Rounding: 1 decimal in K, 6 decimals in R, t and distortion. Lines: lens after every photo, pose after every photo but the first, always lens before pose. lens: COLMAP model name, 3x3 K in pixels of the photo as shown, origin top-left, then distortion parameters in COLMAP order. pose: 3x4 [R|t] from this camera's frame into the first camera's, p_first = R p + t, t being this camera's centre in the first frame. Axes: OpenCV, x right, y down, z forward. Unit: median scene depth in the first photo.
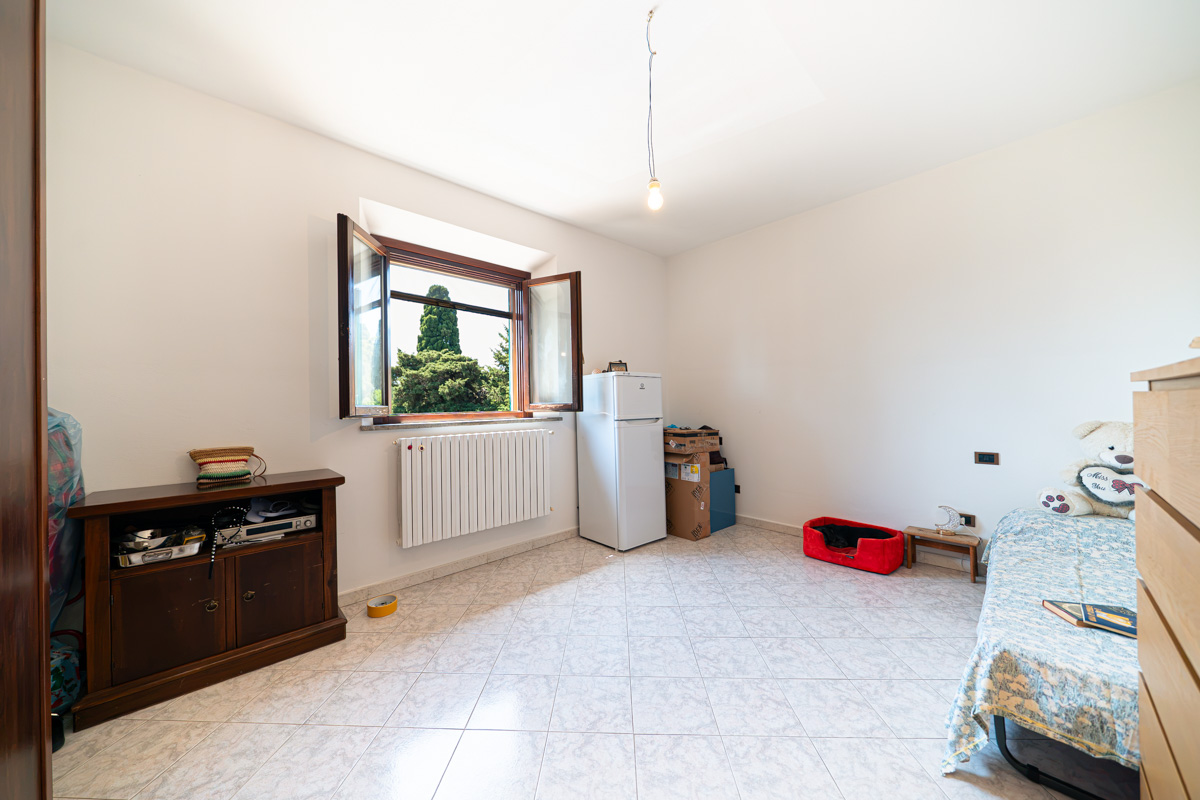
lens RADIAL K [[408.5, 0, 596.6], [0, 408.5, 400.8], [0, 0, 1]] dist [-0.008039, 0.000250]
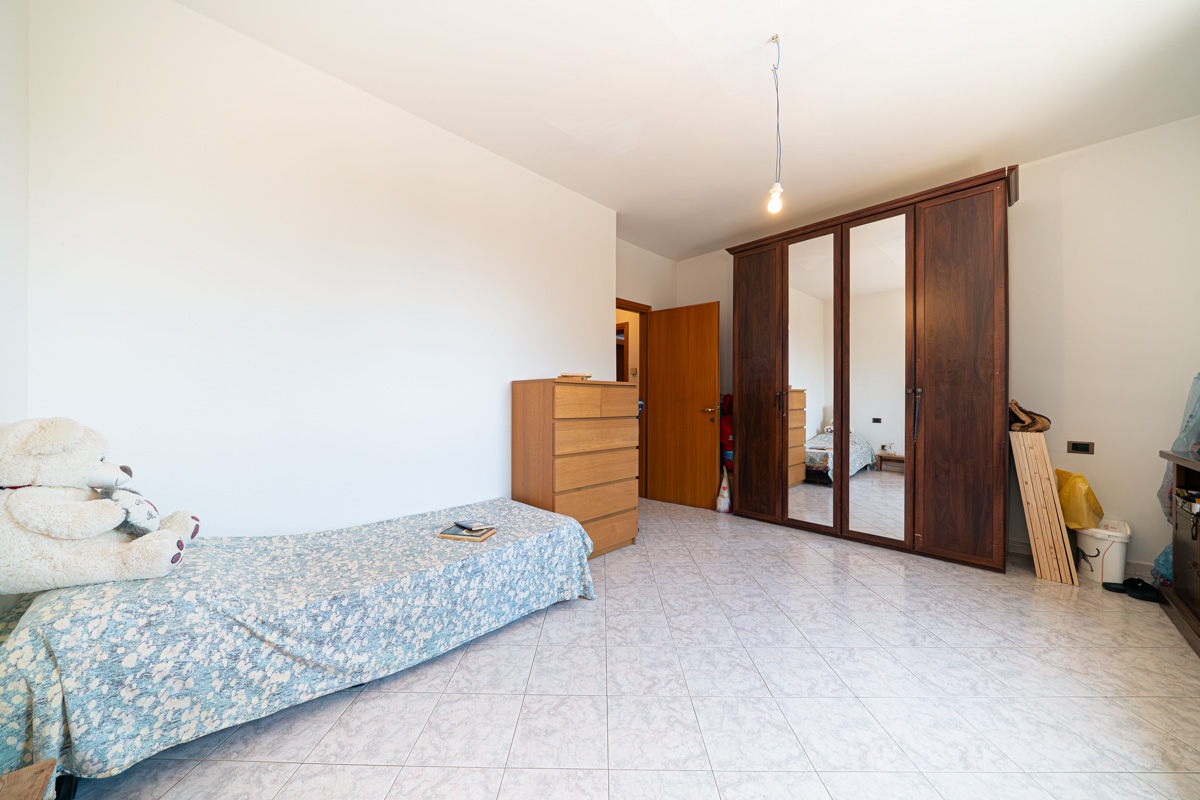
lens RADIAL K [[408.5, 0, 596.6], [0, 408.5, 400.8], [0, 0, 1]] dist [-0.008039, 0.000250]
pose [[-0.999376, 0.016406, -0.031295, 0.433307], [0.016629, 0.999838, -0.006859, 0.035011], [0.031177, -0.007375, -0.999487, 1.337515]]
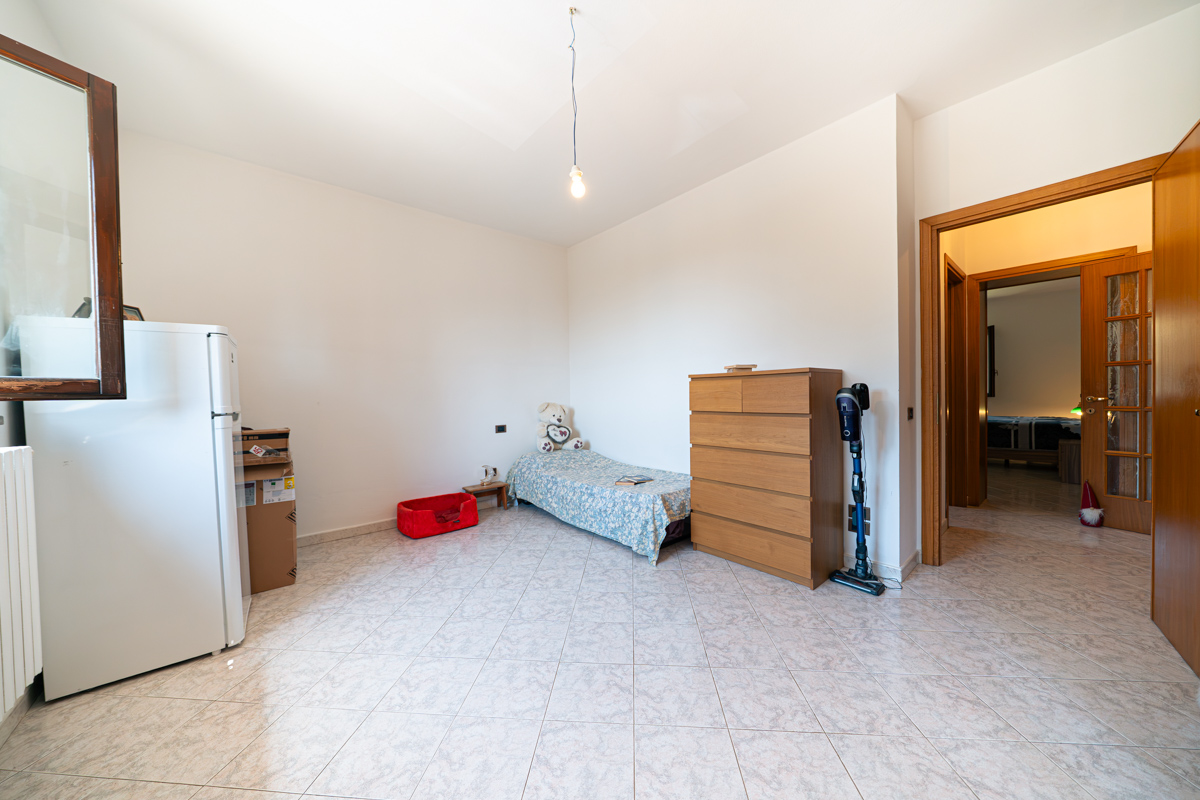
lens RADIAL K [[408.5, 0, 596.6], [0, 408.5, 400.8], [0, 0, 1]] dist [-0.008039, 0.000250]
pose [[0.038566, 0.003014, 0.999252, -0.582674], [0.010214, 0.999942, -0.003410, 0.043535], [-0.999204, 0.010338, 0.038533, 0.577055]]
